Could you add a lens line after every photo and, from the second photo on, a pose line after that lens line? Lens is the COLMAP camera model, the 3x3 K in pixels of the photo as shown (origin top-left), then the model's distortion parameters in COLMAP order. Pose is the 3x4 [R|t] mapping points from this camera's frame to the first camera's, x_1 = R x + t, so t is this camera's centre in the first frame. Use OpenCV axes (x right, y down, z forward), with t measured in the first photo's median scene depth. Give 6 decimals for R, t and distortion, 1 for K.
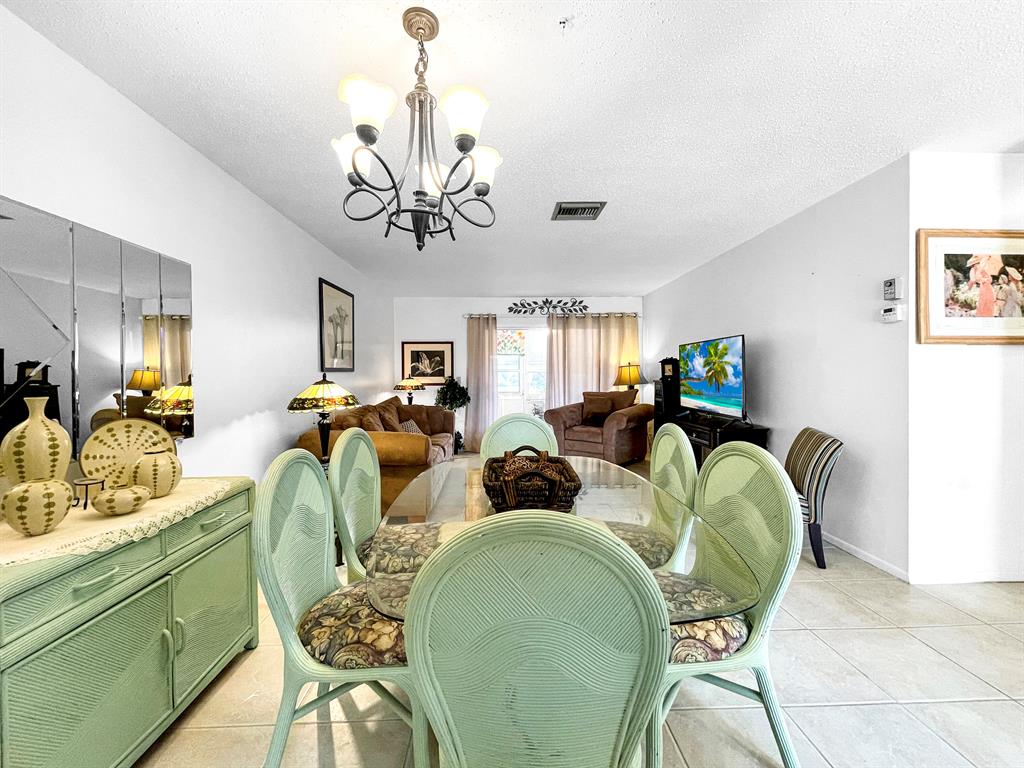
lens RADIAL K [[422.0, 0, 509.0], [0, 422.0, 378.9], [0, 0, 1]] dist [-0.000557, -0.000012]
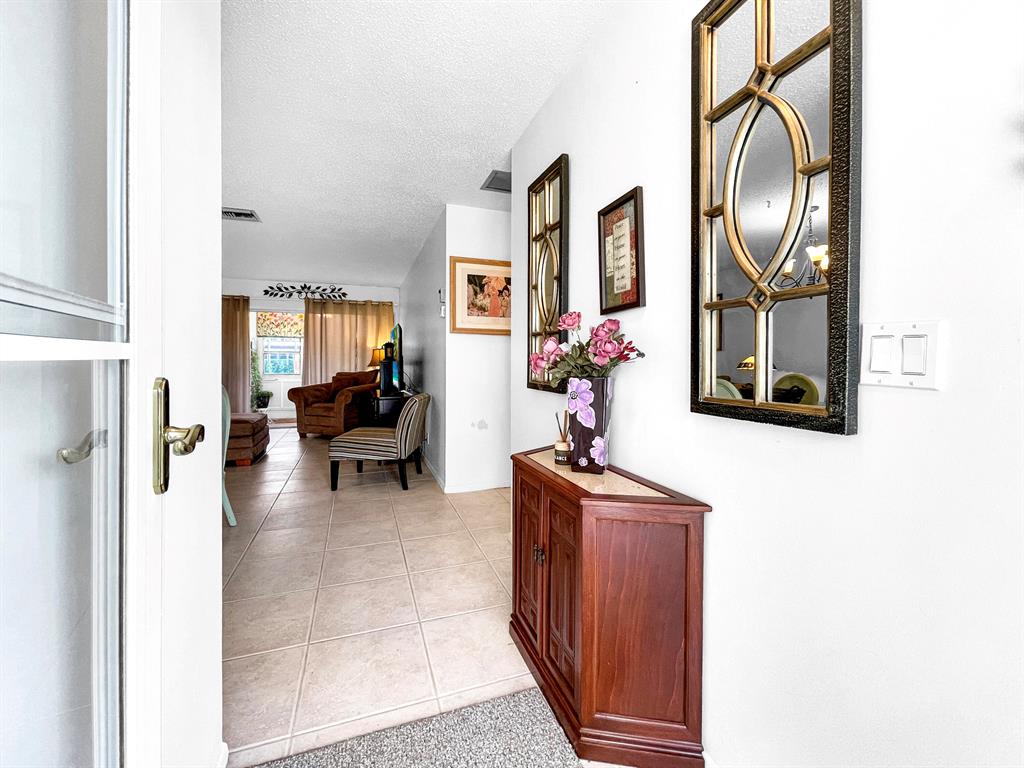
lens RADIAL K [[427.6, 0, 510.3], [0, 427.6, 364.0], [0, 0, 1]] dist [-0.000898, -0.000046]
pose [[0.949791, 0.006019, 0.312828, 0.248688], [-0.005286, 0.999981, -0.003191, 0.011431], [-0.312842, 0.001377, 0.949804, -0.183792]]
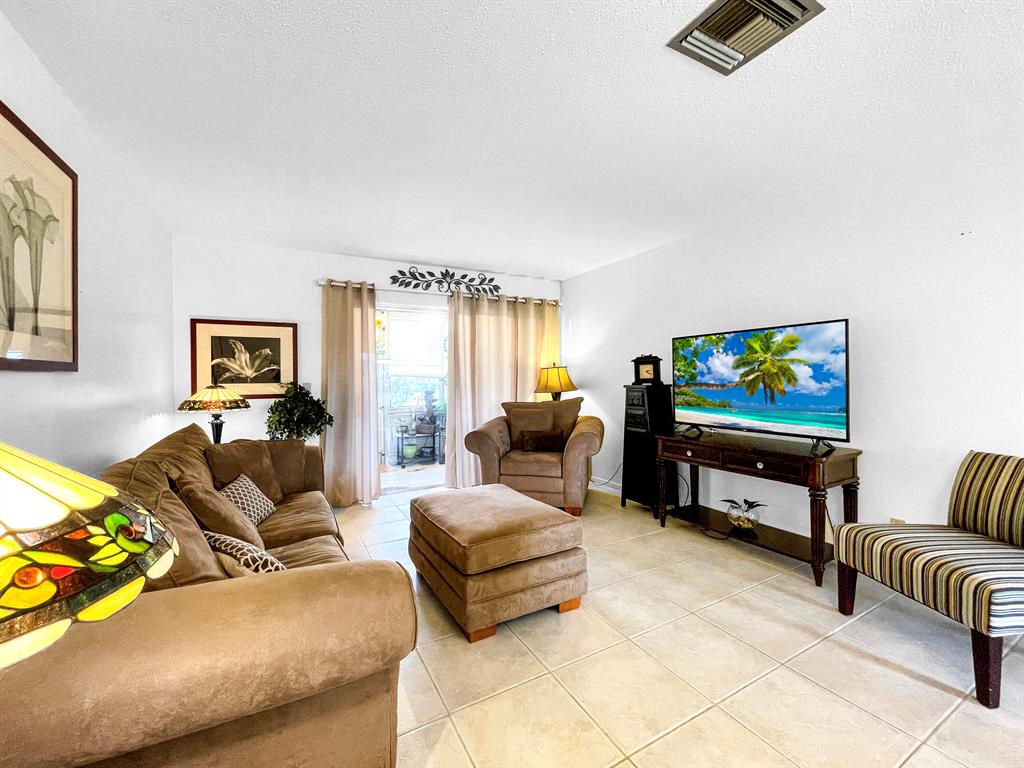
lens RADIAL K [[422.0, 0, 509.0], [0, 422.0, 378.9], [0, 0, 1]] dist [-0.000557, -0.000012]
pose [[0.892689, -0.001597, 0.450670, -0.134902], [0.007185, 0.999917, -0.010687, -0.002448], [-0.450615, 0.012778, 0.892627, 0.341460]]
